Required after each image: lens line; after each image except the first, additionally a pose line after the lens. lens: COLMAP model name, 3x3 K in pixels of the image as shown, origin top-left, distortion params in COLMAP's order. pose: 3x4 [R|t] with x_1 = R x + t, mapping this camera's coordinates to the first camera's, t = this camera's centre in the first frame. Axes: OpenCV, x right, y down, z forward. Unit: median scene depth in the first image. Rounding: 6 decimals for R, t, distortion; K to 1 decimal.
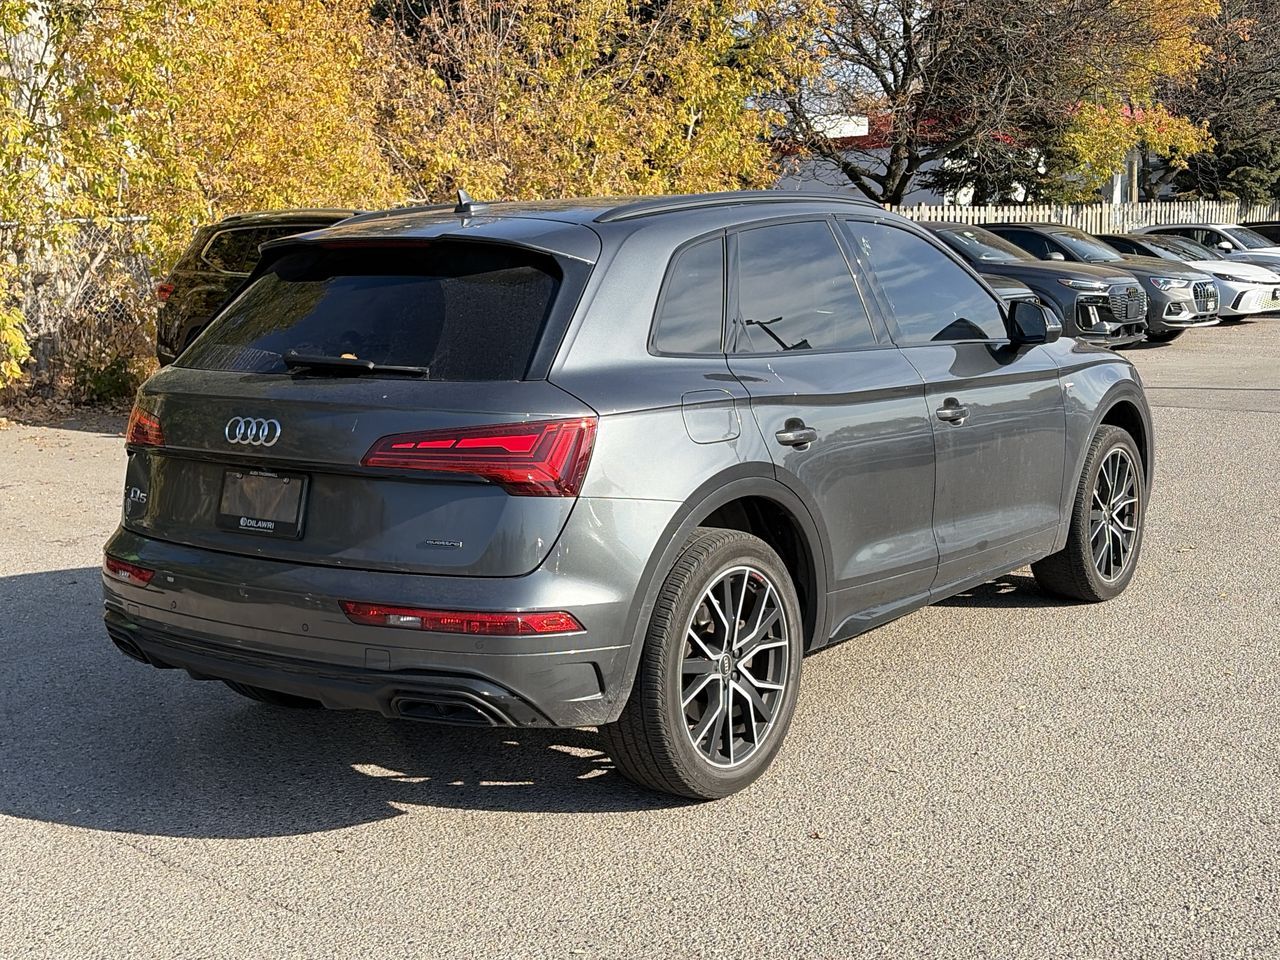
lens RADIAL K [[1619.4, 0, 647.1], [0, 1619.4, 485.4], [0, 0, 1]] dist [0.230589, -0.837866]
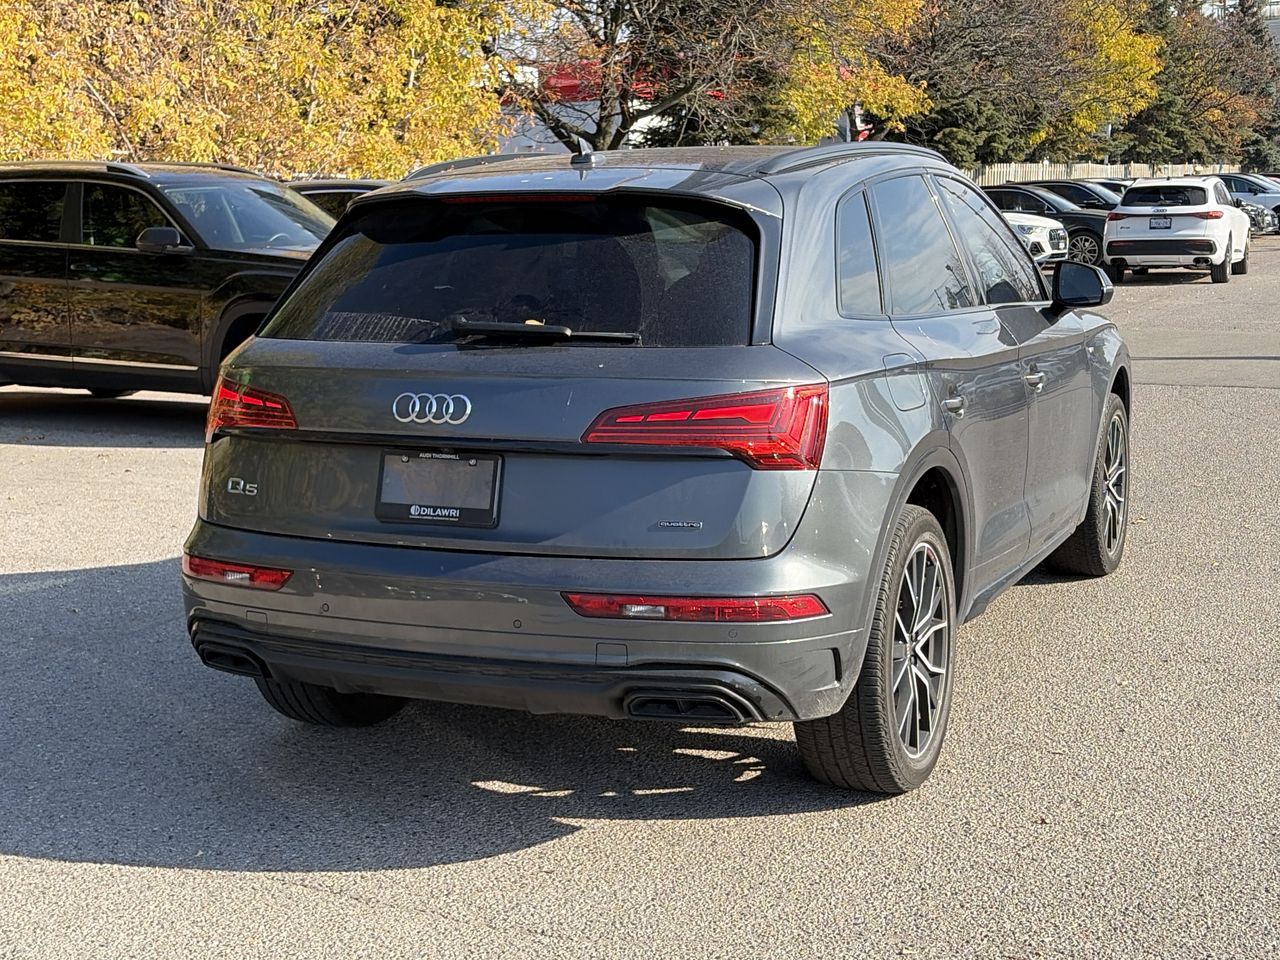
lens RADIAL K [[1826.7, 0, 640.0], [0, 1826.7, 480.0], [0, 0, 1]] dist [0.227791, -0.899306]
pose [[0.977197, -0.028905, 0.210360, -0.320976], [0.029096, 0.999574, 0.002190, 0.006843], [-0.210334, 0.003981, 0.977621, 0.000264]]
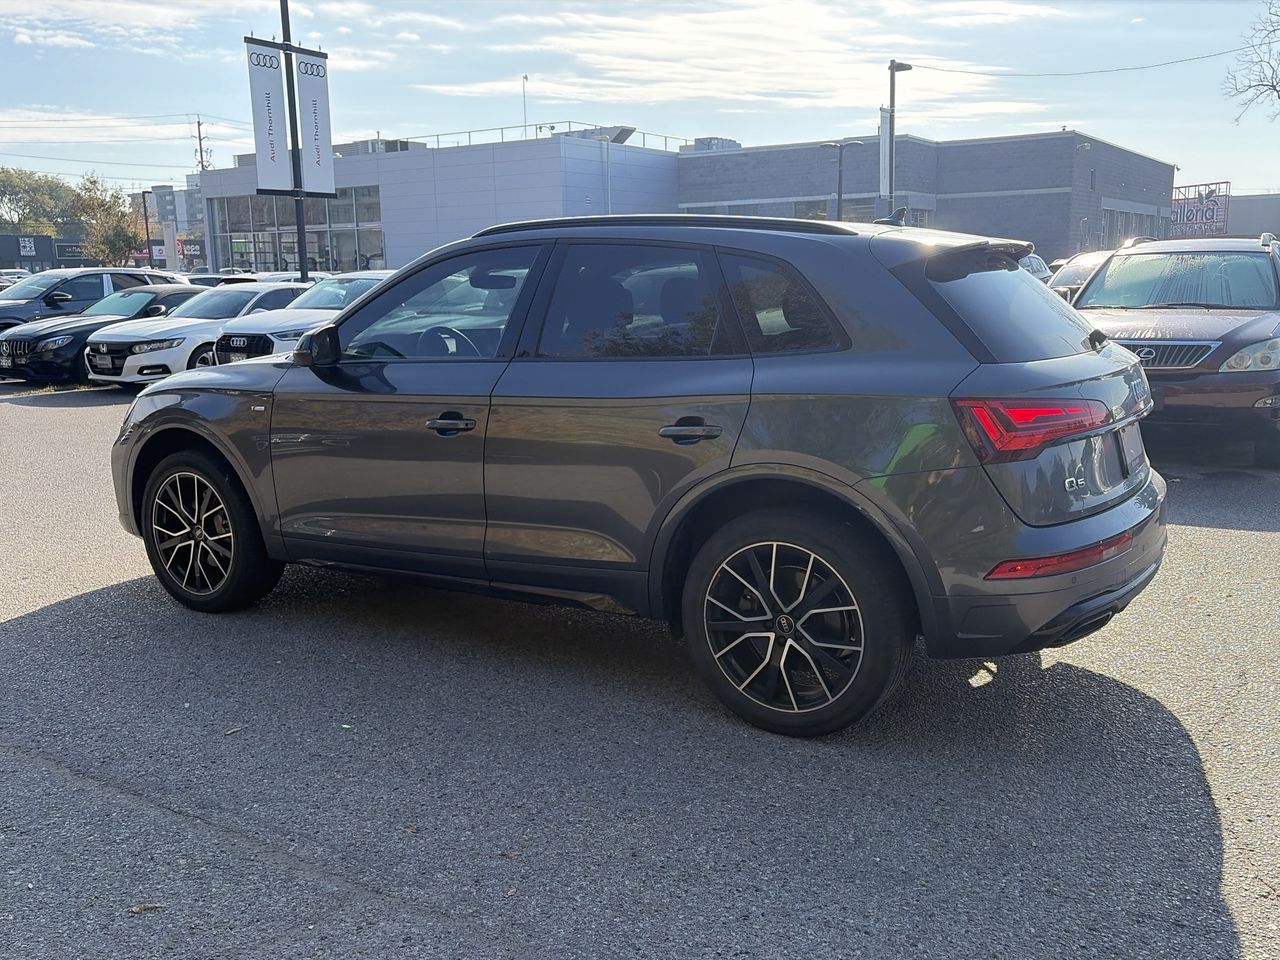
lens RADIAL K [[1156.0, 0, 640.0], [0, 1156.0, 480.0], [0, 0, 1]] dist [0.036871, 0.005626]
pose [[-0.092243, -0.154013, 0.983754, -1.046943], [0.166614, 0.971650, 0.167741, -0.171451], [-0.981698, 0.179380, -0.063968, 1.368155]]
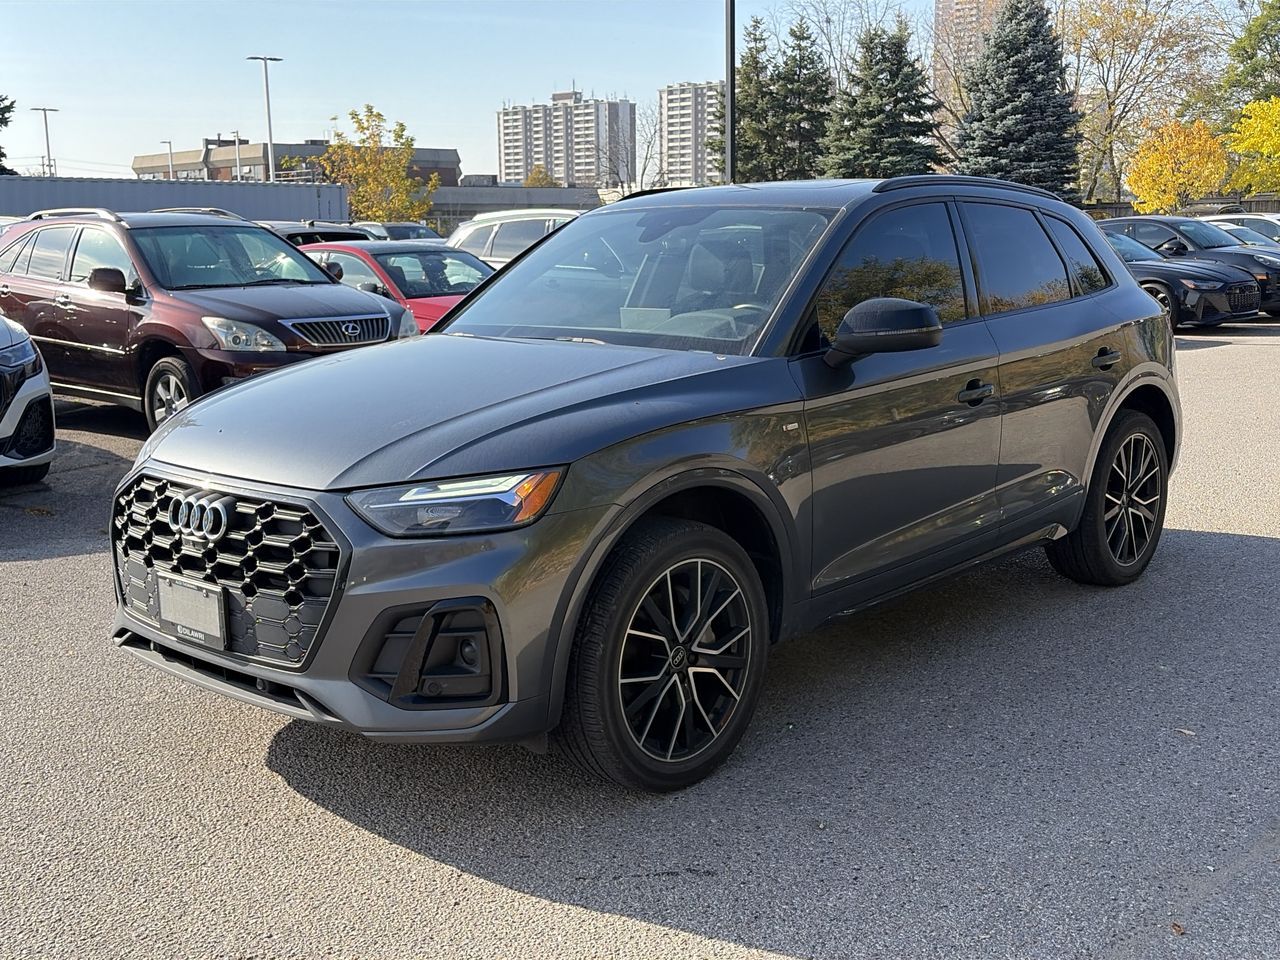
lens RADIAL K [[1415.5, 0, 604.5], [0, 1415.5, 475.4], [0, 0, 1]] dist [0.186517, -0.527181]
pose [[-0.994016, 0.019978, 0.107394, 0.061879], [0.053181, 0.947264, 0.316010, -0.378526], [-0.095418, 0.319830, -0.942658, 2.507741]]
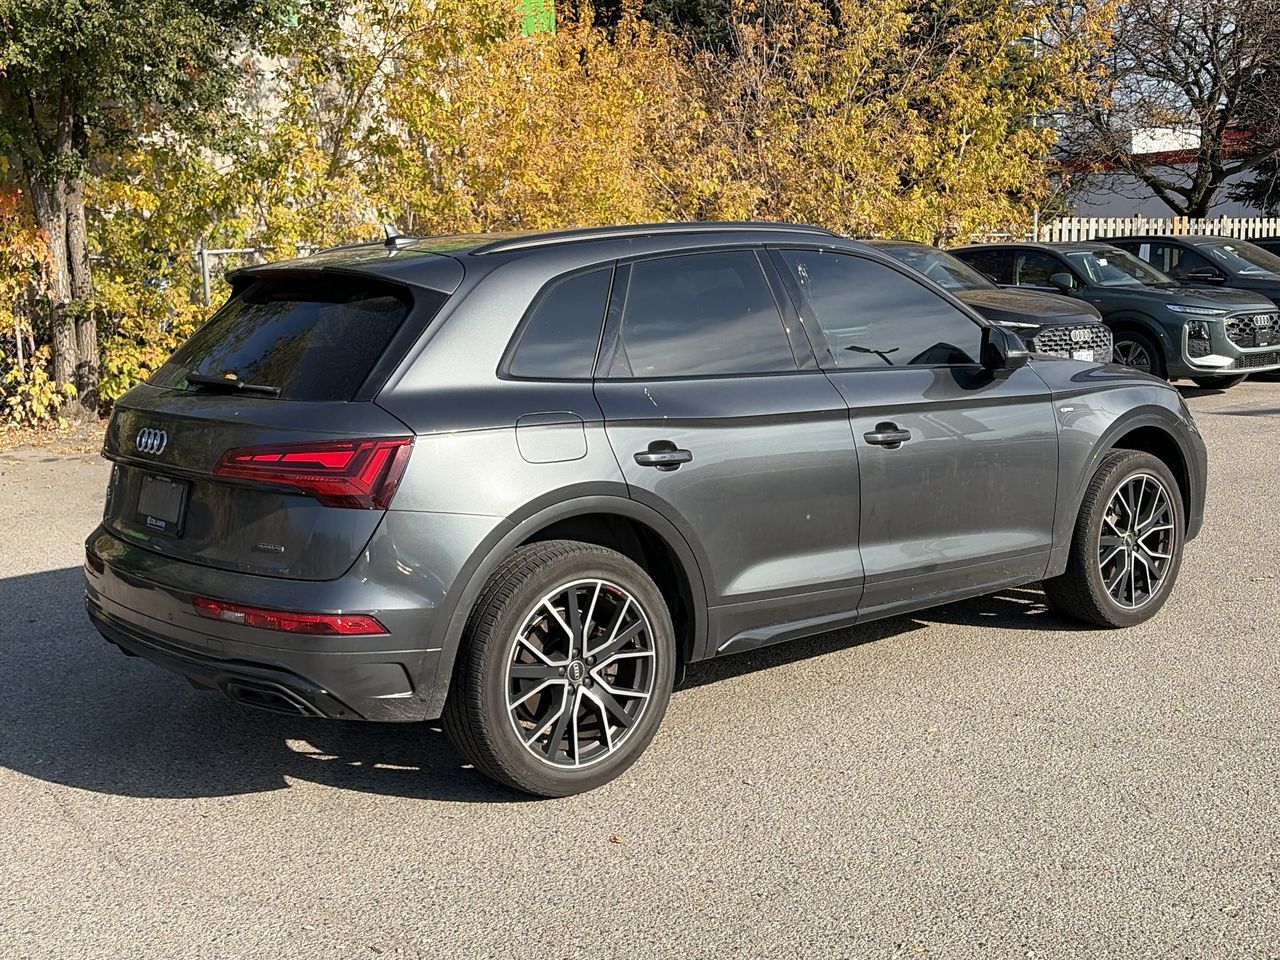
lens RADIAL K [[1496.8, 0, 640.0], [0, 1496.8, 480.0], [0, 0, 1]] dist [0.203212, -0.612645]
pose [[0.969445, 0.031378, -0.243292, 0.324138], [-0.031349, 0.999501, 0.003989, -0.019688], [0.243296, 0.003760, 0.969945, 0.057661]]
